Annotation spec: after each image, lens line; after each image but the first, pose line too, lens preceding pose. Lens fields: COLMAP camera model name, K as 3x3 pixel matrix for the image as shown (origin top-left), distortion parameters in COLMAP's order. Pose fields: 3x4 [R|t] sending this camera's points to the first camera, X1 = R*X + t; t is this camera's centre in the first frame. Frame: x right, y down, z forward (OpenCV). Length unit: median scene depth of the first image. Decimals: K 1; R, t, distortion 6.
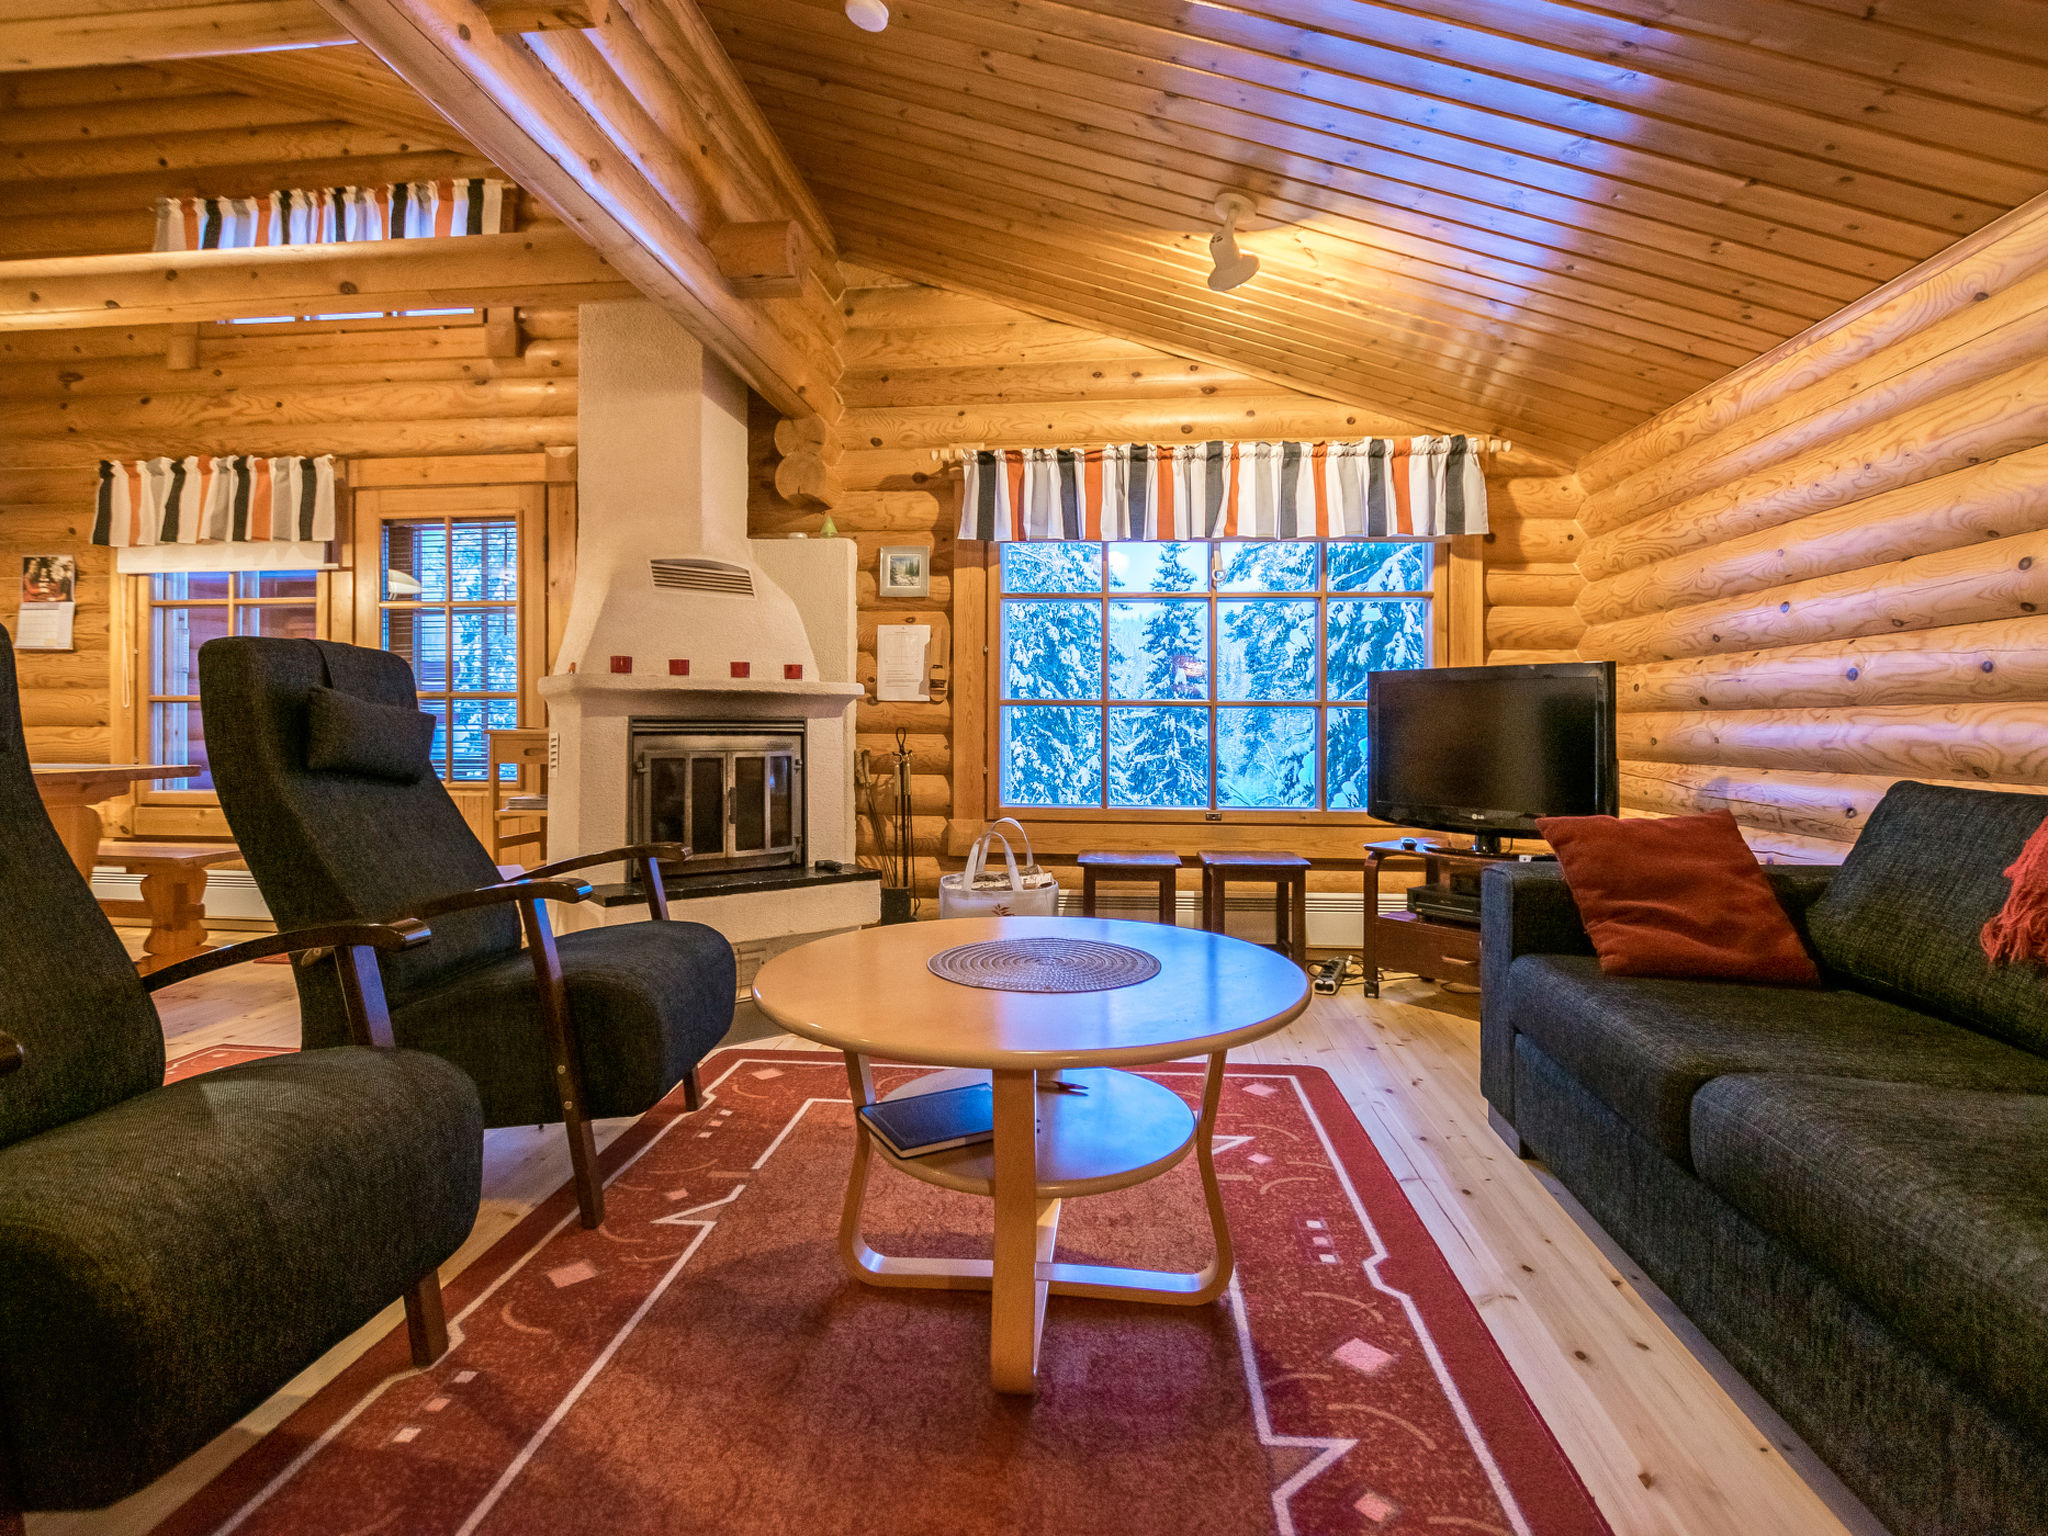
lens RADIAL K [[1035.9, 0, 1025.2], [0, 1035.9, 719.2], [0, 0, 1]] dist [-0.025470, 0.001565]
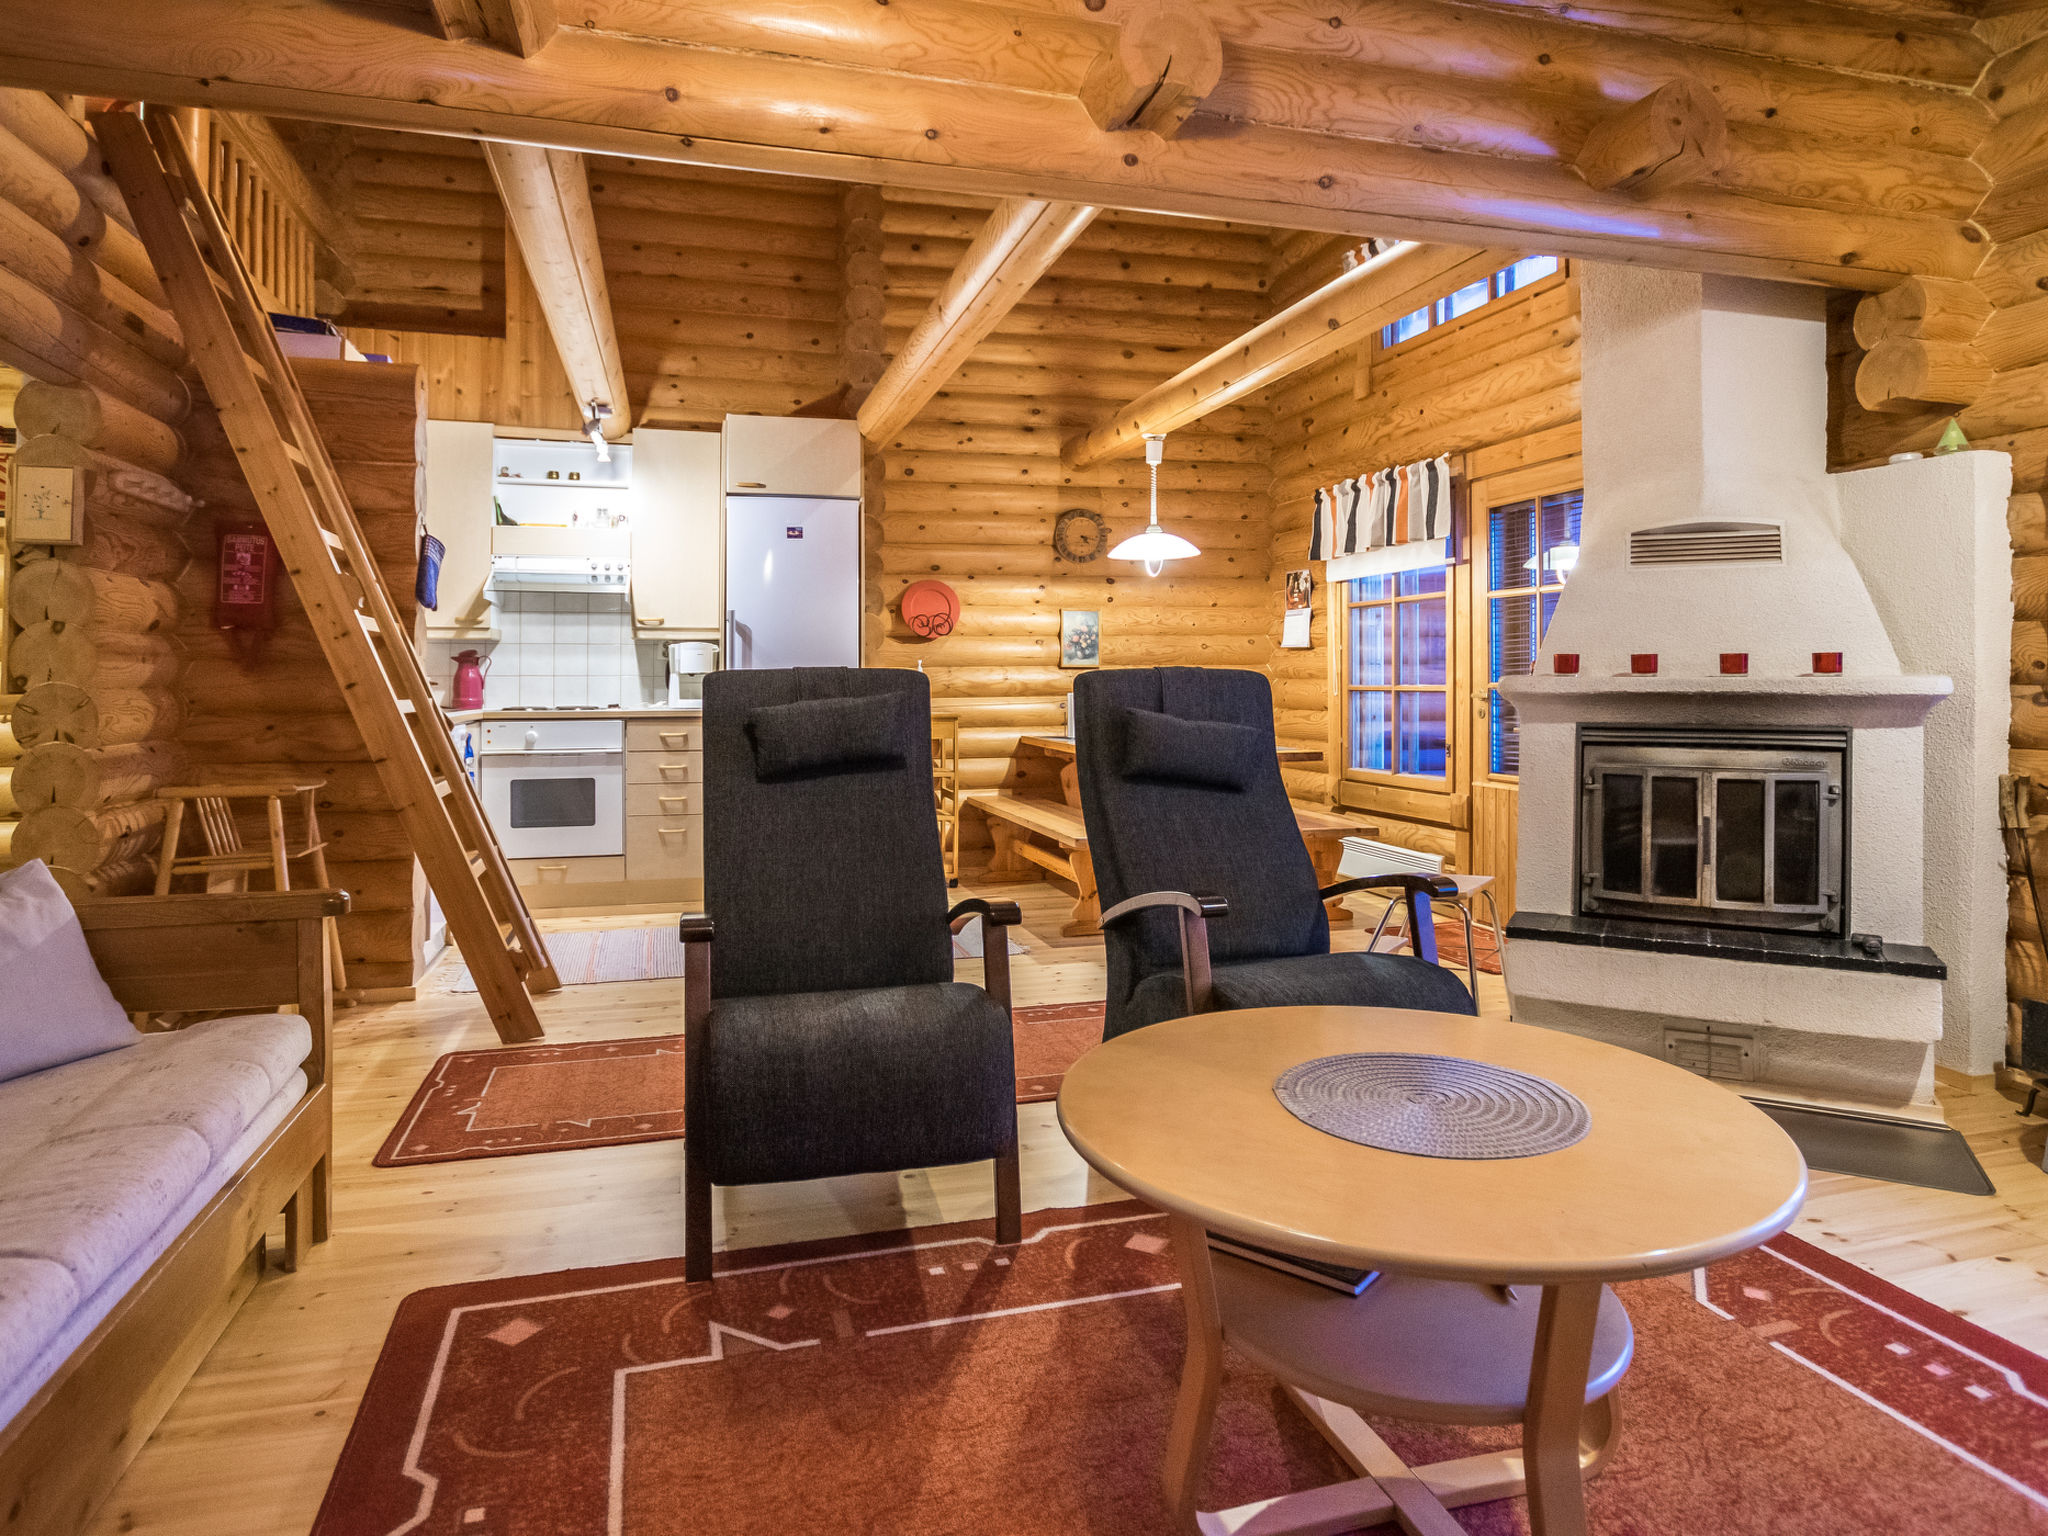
lens RADIAL K [[1210.9, 0, 1025.2], [0, 1210.9, 689.5], [0, 0, 1]] dist [-0.005755, -0.001191]
pose [[0.370346, 0.004037, -0.928885, 0.314386], [0.005503, 0.999963, 0.006540, -0.032942], [0.928877, -0.007534, 0.370311, 0.163269]]
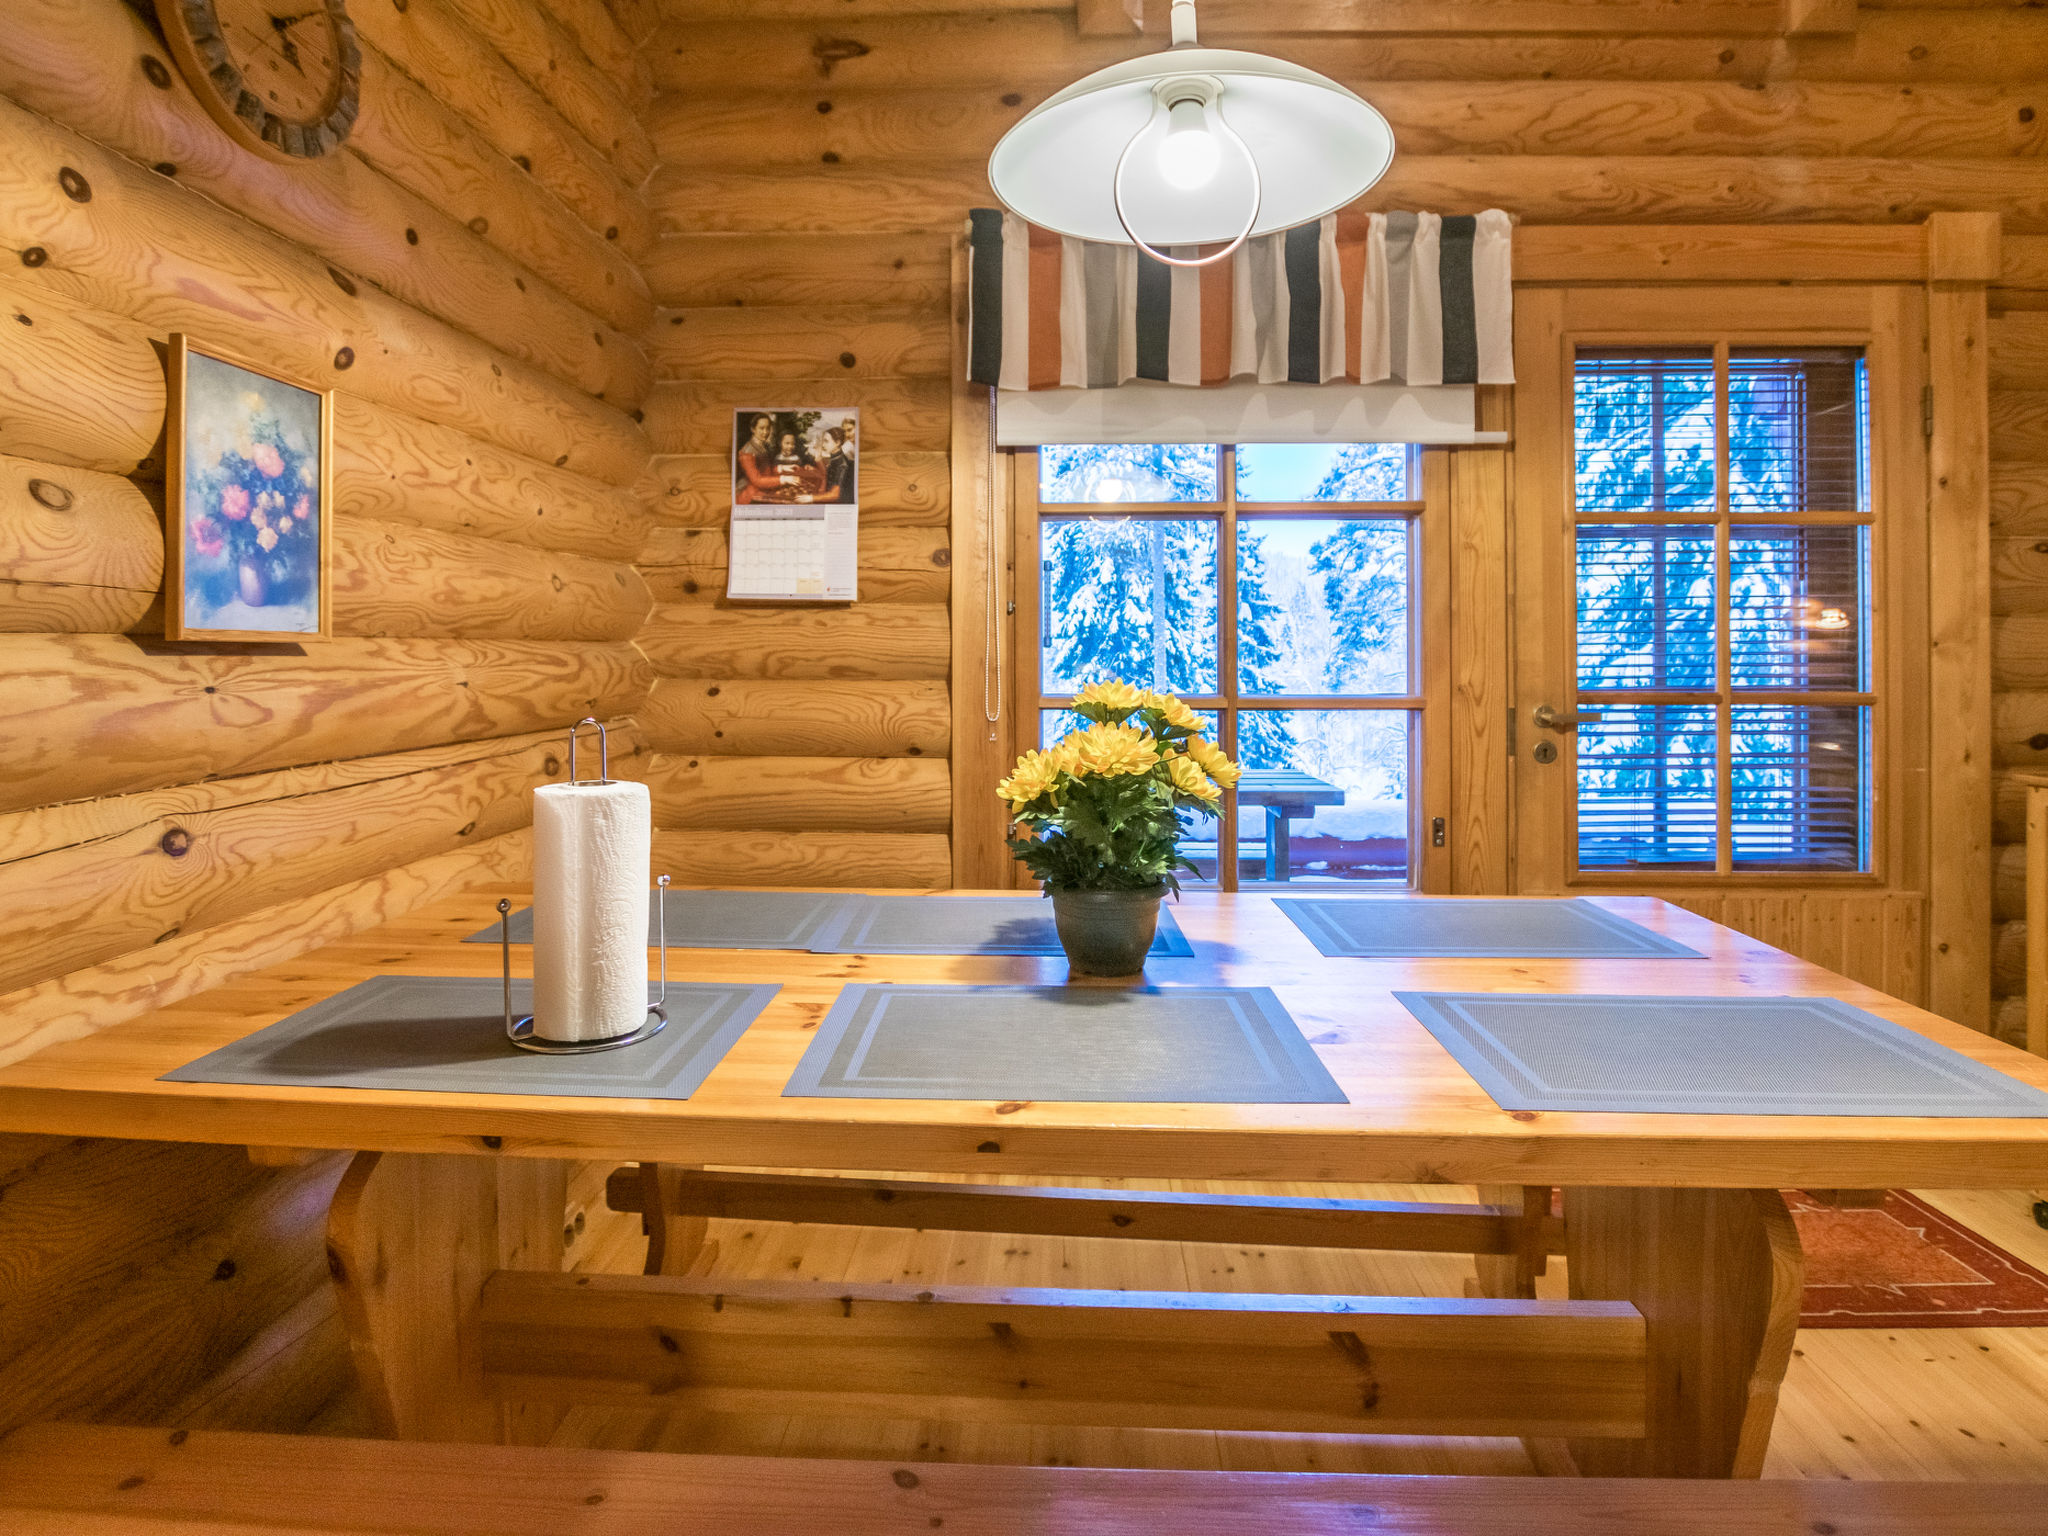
lens RADIAL K [[1062.2, 0, 1022.2], [0, 1062.2, 666.3], [0, 0, 1]] dist [-0.041966, 0.000561]
pose [[0.998846, -0.002125, 0.047979, -0.989105], [0.001505, 0.999915, 0.012950, -0.048972], [-0.048003, -0.012863, 0.998764, 0.540390]]
